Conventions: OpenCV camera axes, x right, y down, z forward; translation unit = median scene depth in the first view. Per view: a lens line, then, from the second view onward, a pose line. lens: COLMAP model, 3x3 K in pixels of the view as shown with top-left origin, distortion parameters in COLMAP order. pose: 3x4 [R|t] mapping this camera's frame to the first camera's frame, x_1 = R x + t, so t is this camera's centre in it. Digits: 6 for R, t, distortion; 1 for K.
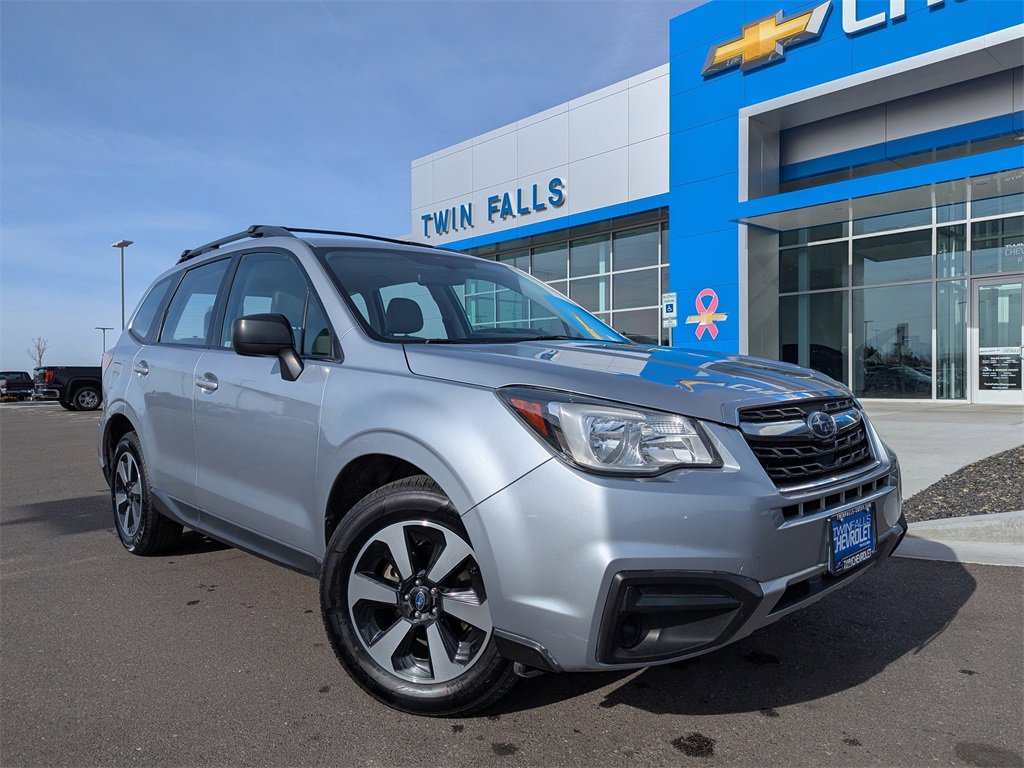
lens RADIAL K [[724.9, 0, 510.3], [0, 724.9, 397.9], [0, 0, 1]] dist [0.030511, -0.002906]
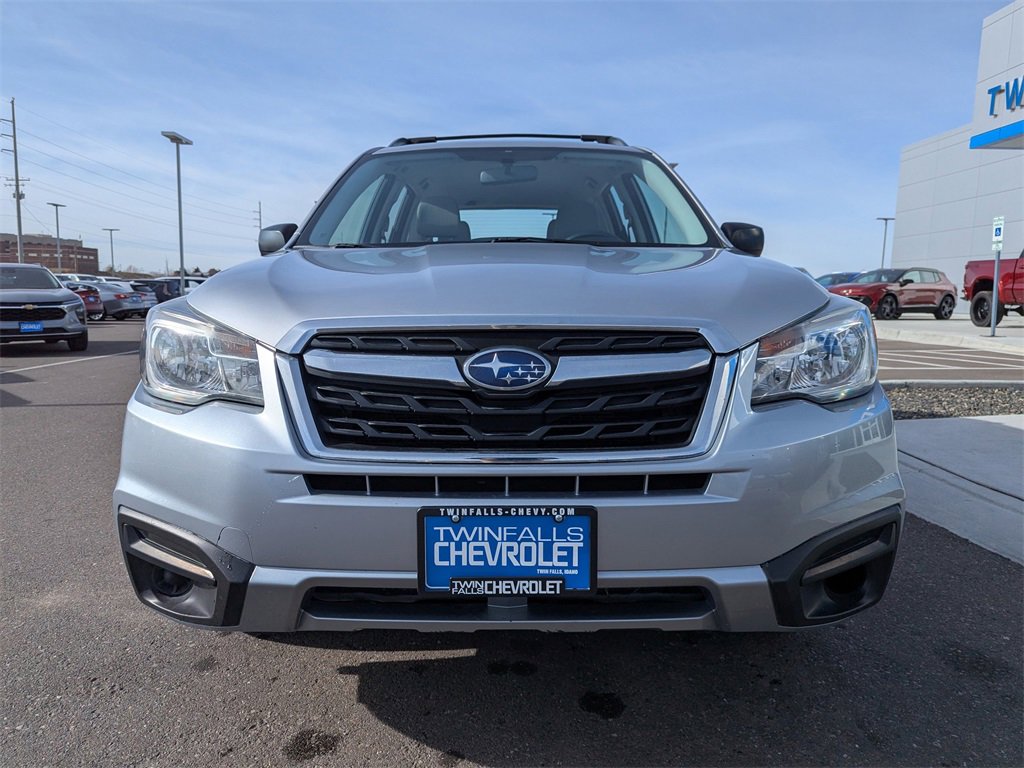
lens RADIAL K [[725.7, 0, 512.0], [0, 725.7, 384.0], [0, 0, 1]] dist [0.029837, -0.023120]
pose [[0.723969, 0.106530, -0.681557, 0.854529], [-0.040027, 0.992826, 0.112666, -0.020299], [0.688671, -0.054286, 0.723039, 0.547914]]
